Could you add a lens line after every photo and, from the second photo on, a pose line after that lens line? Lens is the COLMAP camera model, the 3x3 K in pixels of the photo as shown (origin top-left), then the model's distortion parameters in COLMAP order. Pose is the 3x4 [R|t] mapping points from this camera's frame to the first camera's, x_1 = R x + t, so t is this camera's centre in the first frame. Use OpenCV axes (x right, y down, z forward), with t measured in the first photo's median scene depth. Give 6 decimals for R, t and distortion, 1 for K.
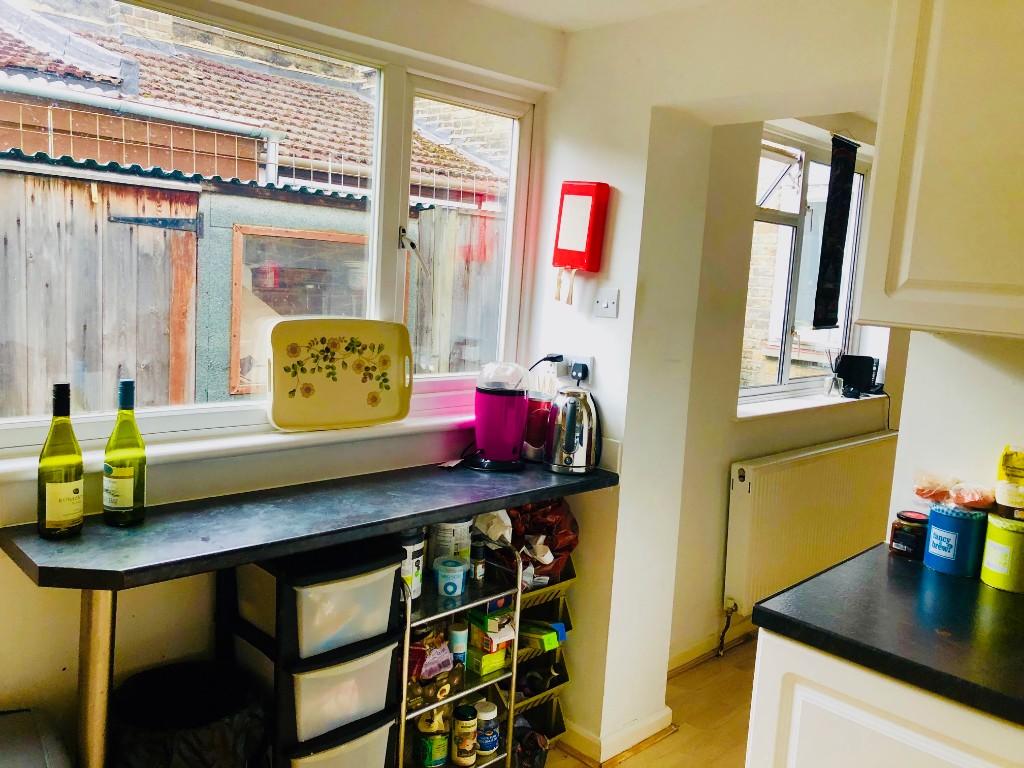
lens RADIAL K [[847.2, 0, 511.4], [0, 847.2, 372.2], [0, 0, 1]] dist [0.073376, -0.090052]
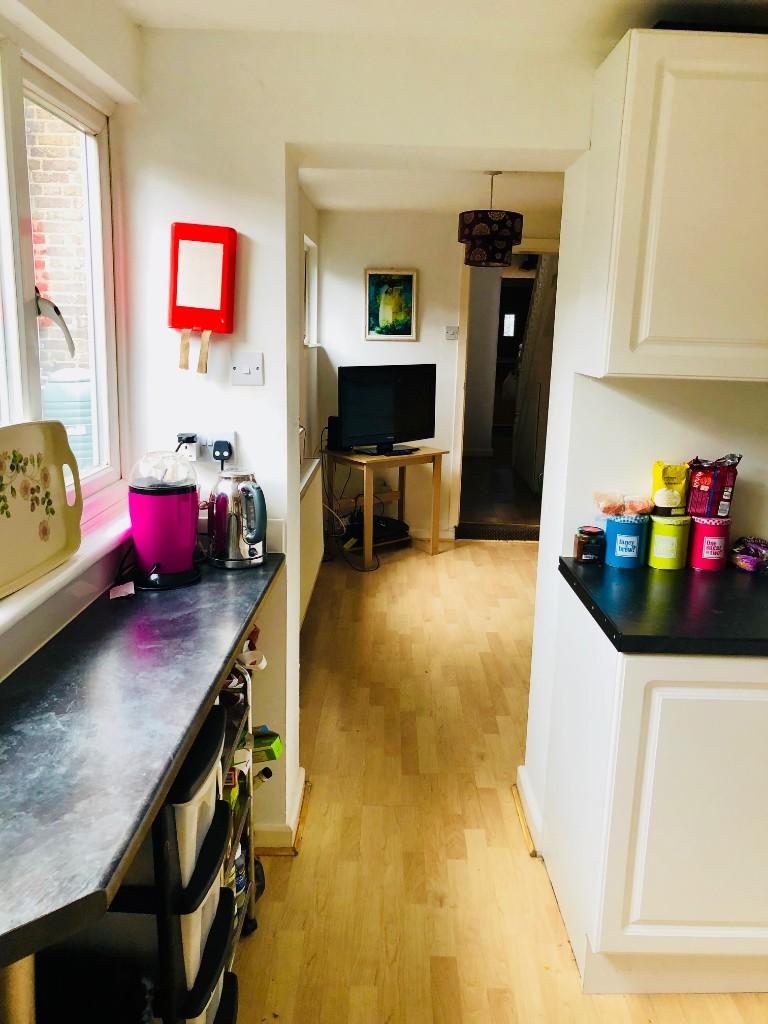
lens RADIAL K [[847.2, 0, 401.1], [0, 847.2, 507.4], [0, 0, 1]] dist [0.073376, -0.090052]
pose [[0.700155, -0.192897, 0.687440, -0.445953], [0.105674, 0.980206, 0.167419, -0.077425], [-0.706128, -0.044575, 0.706680, 0.276576]]
